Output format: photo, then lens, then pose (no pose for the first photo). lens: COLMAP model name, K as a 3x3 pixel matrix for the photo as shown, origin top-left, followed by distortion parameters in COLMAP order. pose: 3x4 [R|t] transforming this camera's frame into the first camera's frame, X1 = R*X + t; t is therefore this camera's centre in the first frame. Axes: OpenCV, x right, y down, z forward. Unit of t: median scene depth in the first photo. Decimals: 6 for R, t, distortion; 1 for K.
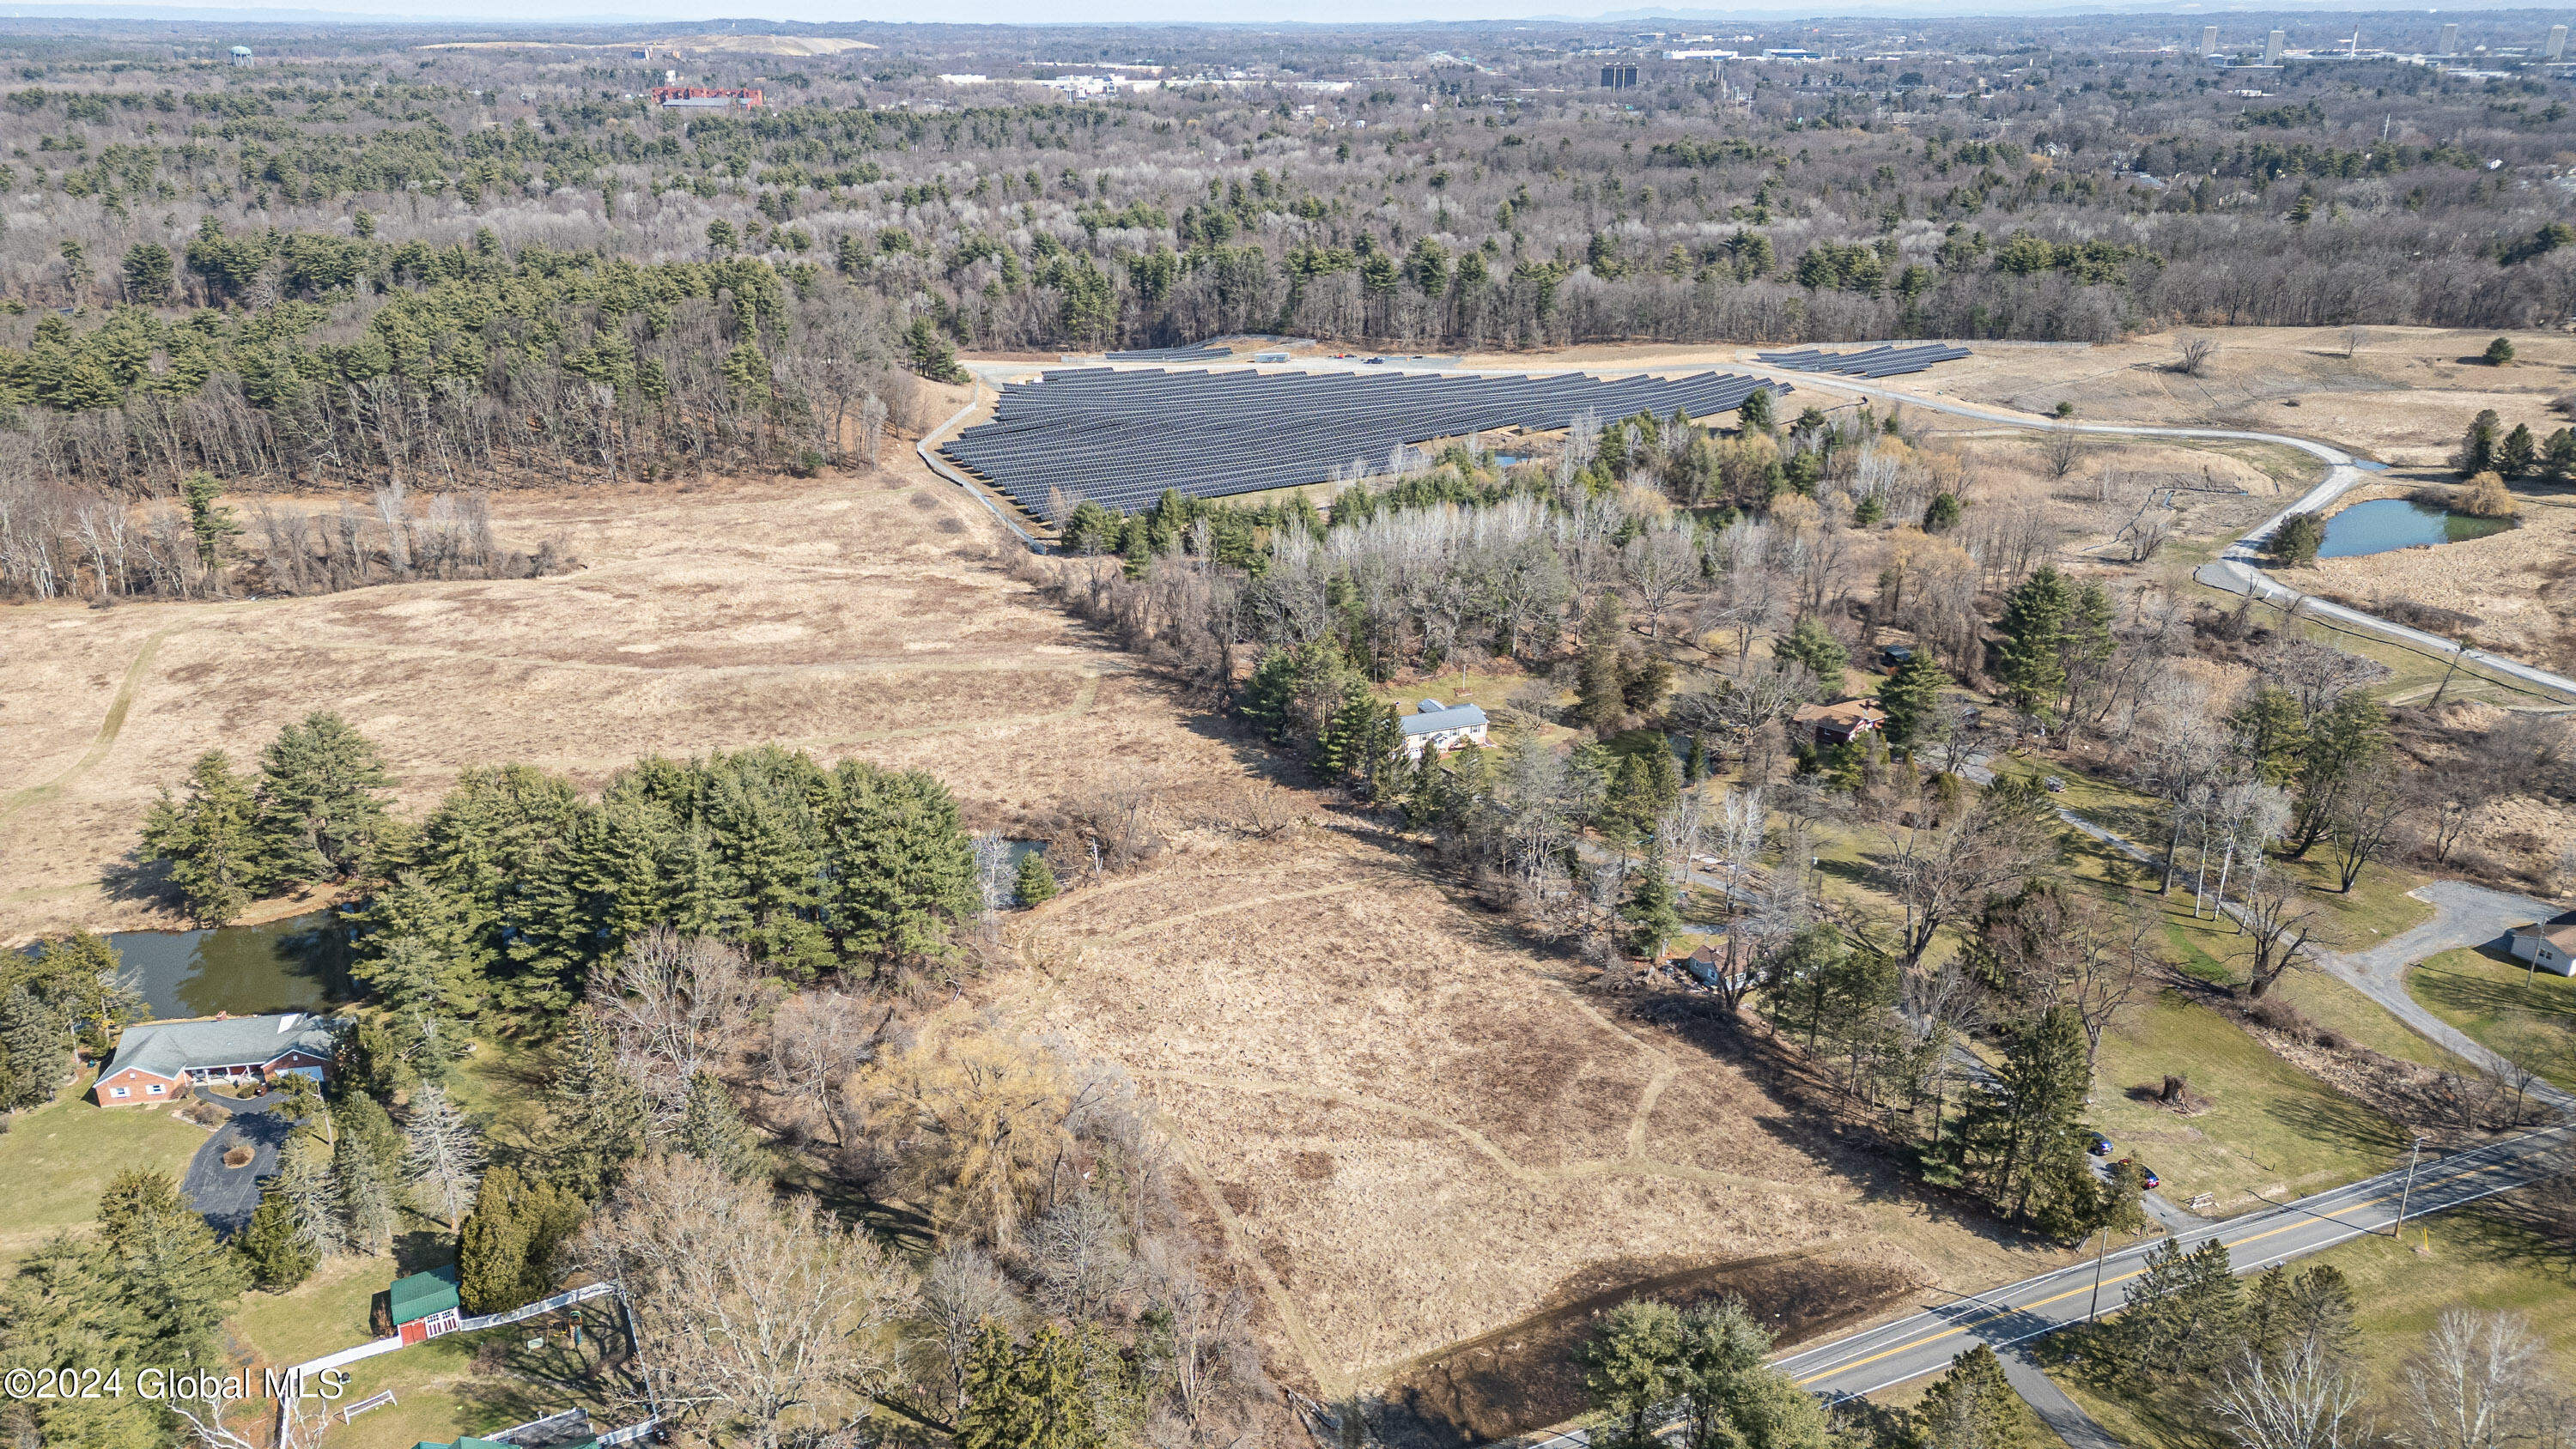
lens RADIAL K [[1793.2, 0, 1289.5], [0, 1793.2, 735.3], [0, 0, 1]] dist [0.075848, -0.063685]
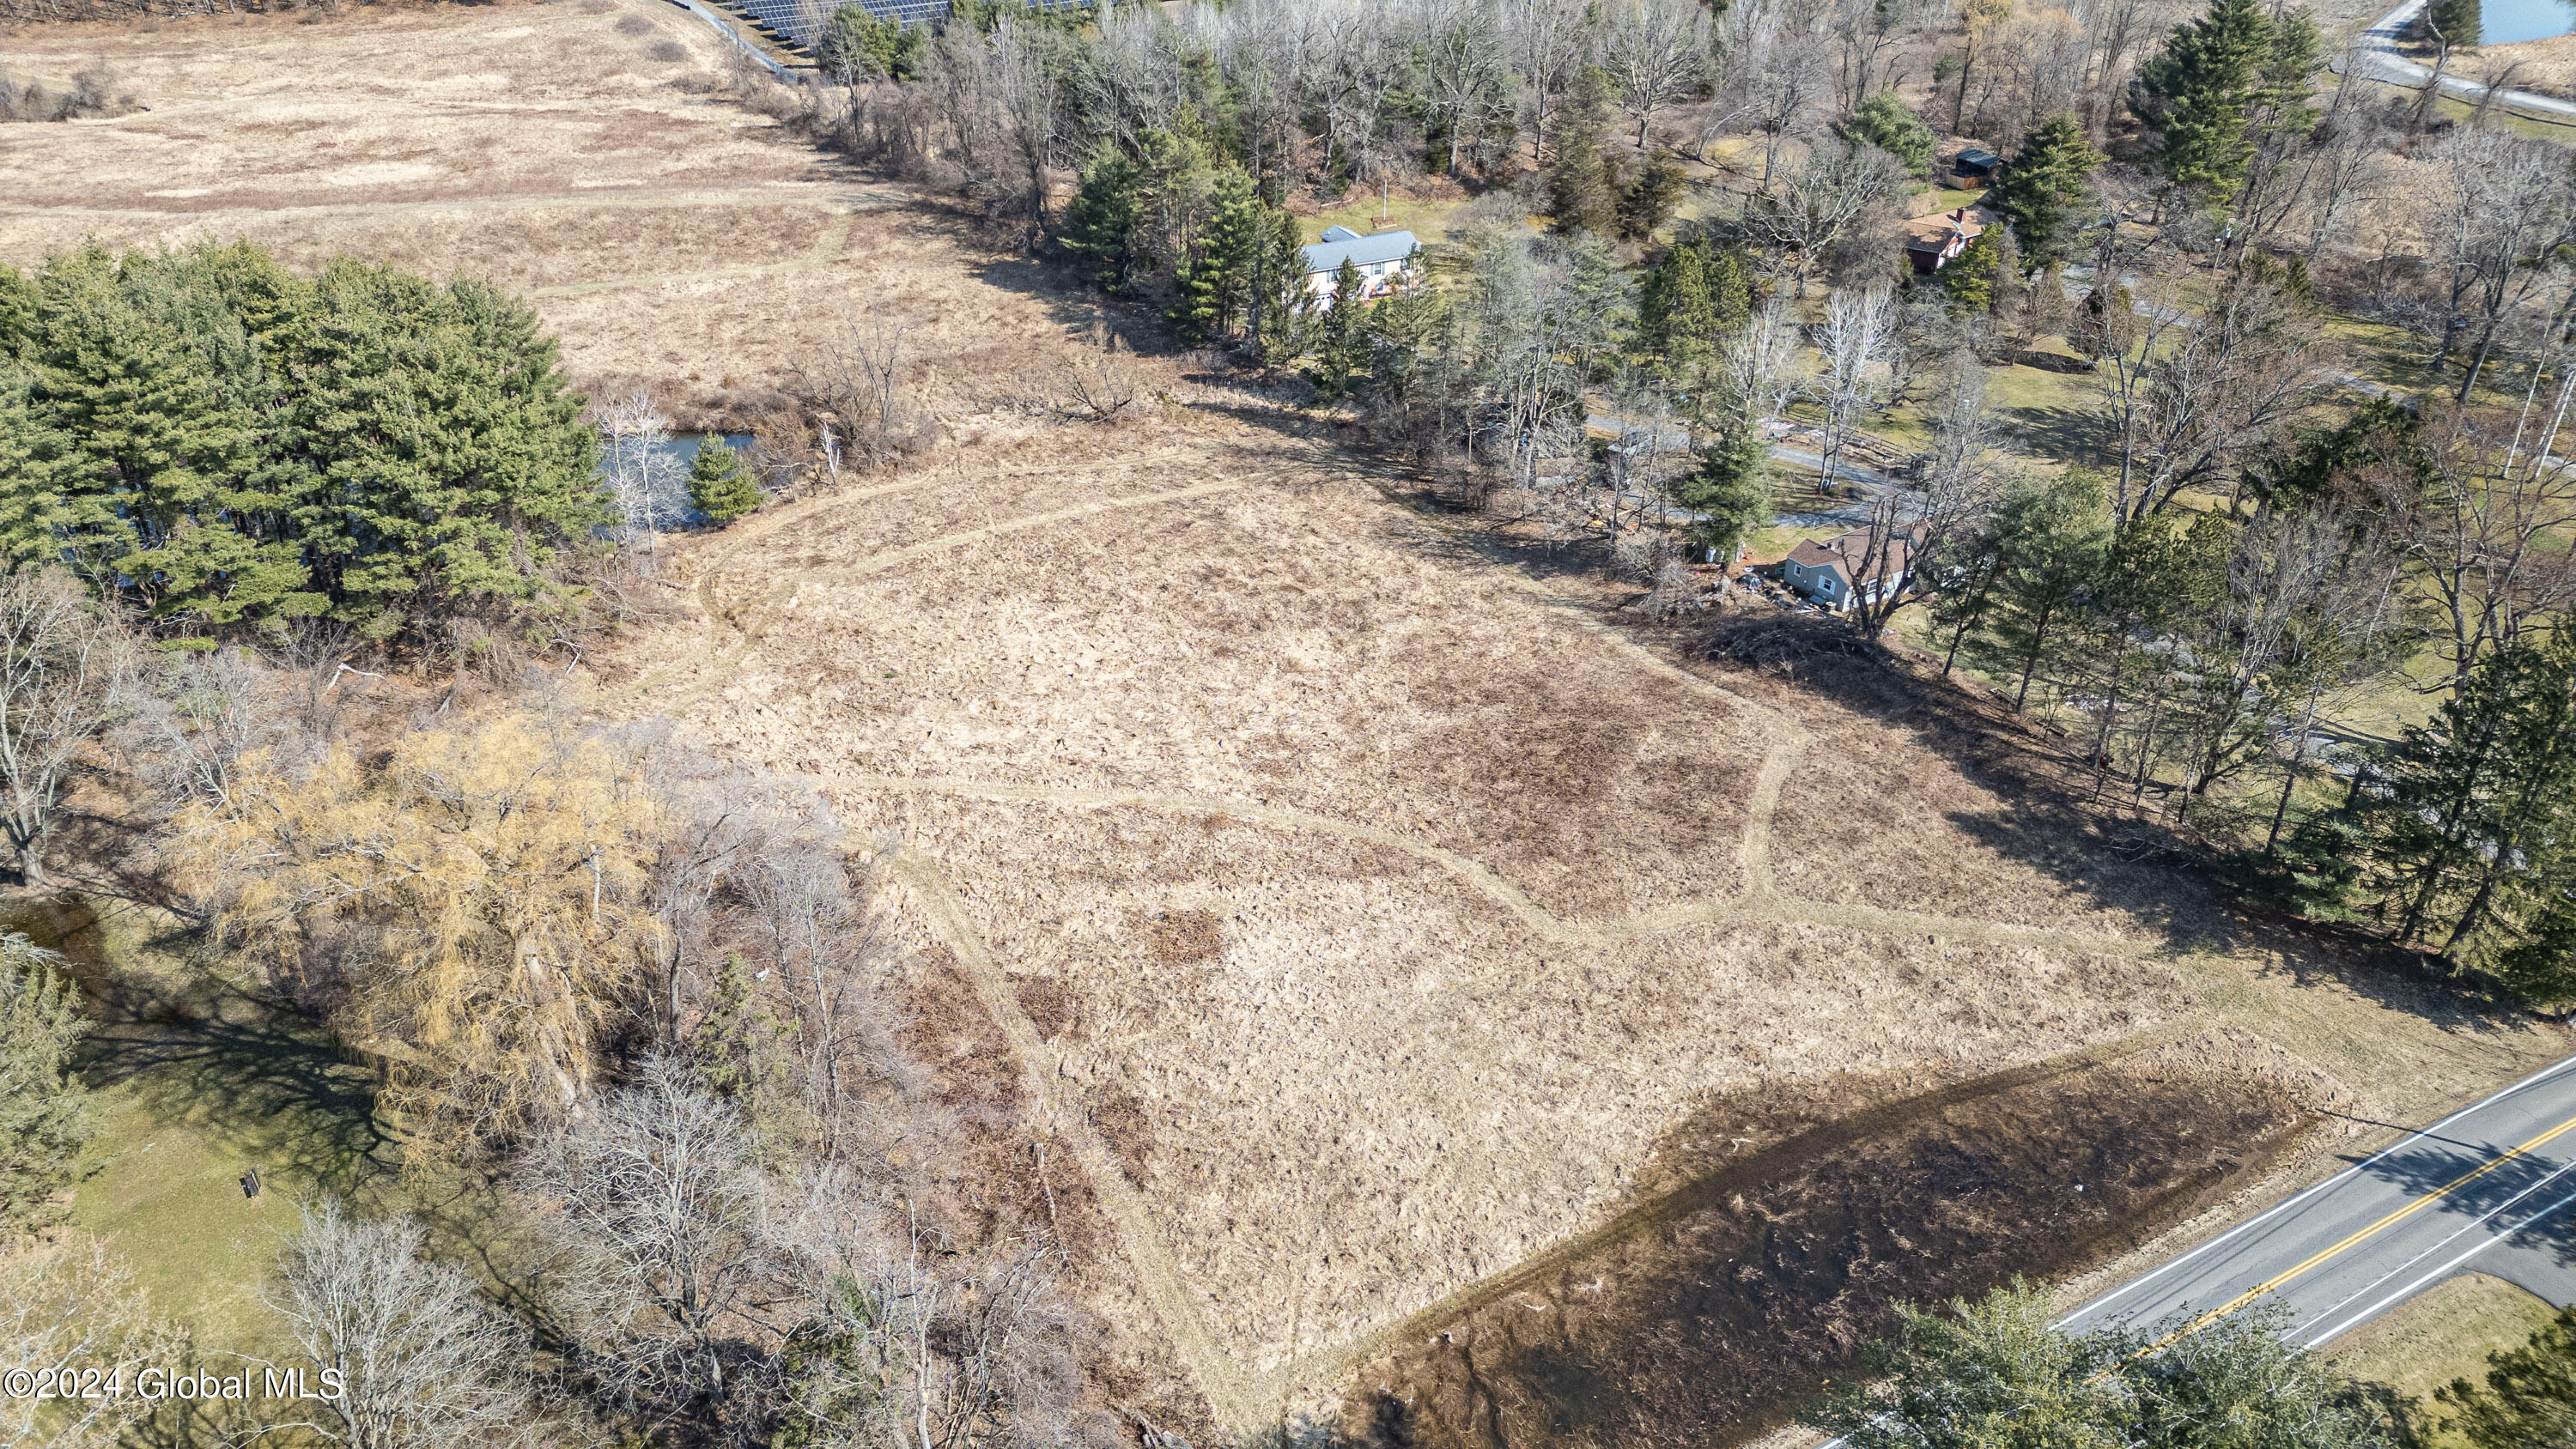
lens RADIAL K [[1793.2, 0, 1299.4], [0, 1793.2, 729.5], [0, 0, 1]] dist [0.075848, -0.063685]
pose [[0.996722, -0.039322, 0.070702, 0.010084], [0.026931, 0.985358, 0.168357, 0.074448], [-0.076287, -0.165901, 0.983187, 0.409308]]
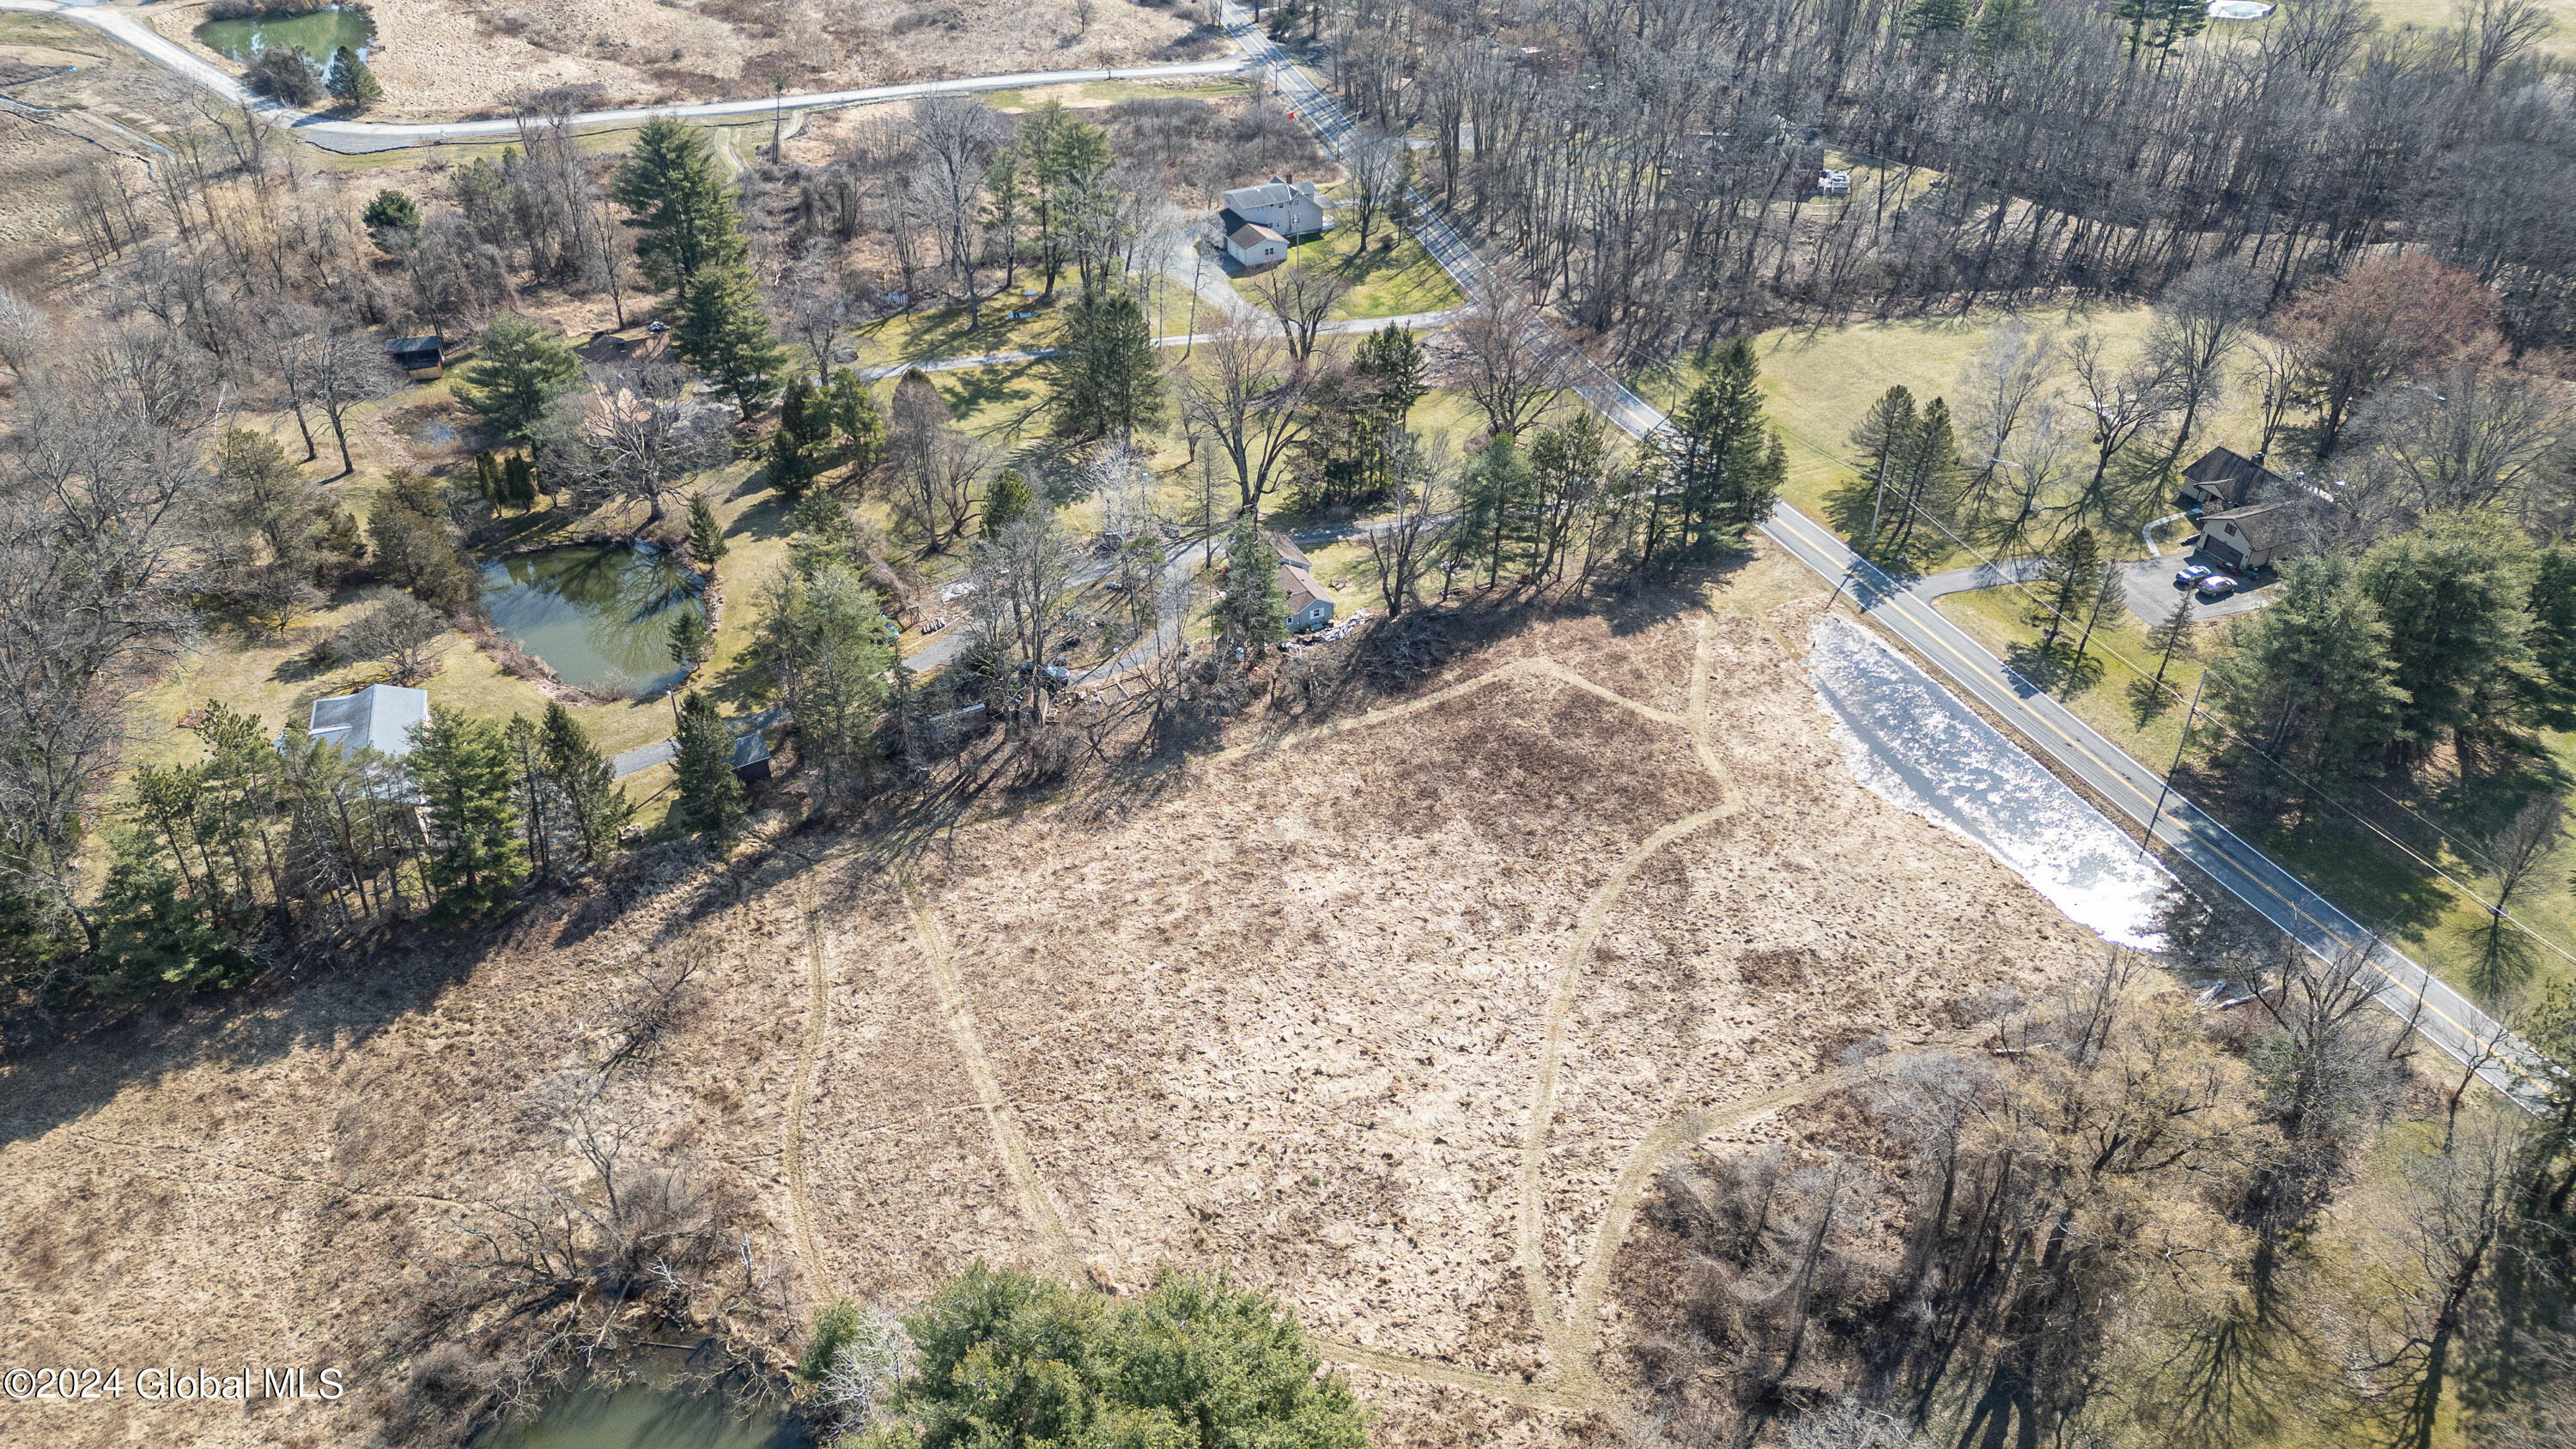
lens RADIAL K [[1793.2, 0, 1275.0], [0, 1793.2, 673.1], [0, 0, 1]] dist [0.075848, -0.063685]
pose [[0.038244, -0.551223, 0.833481, -0.489682], [0.370943, 0.782324, 0.500370, -0.277590], [-0.927868, 0.290038, 0.234392, 0.852985]]
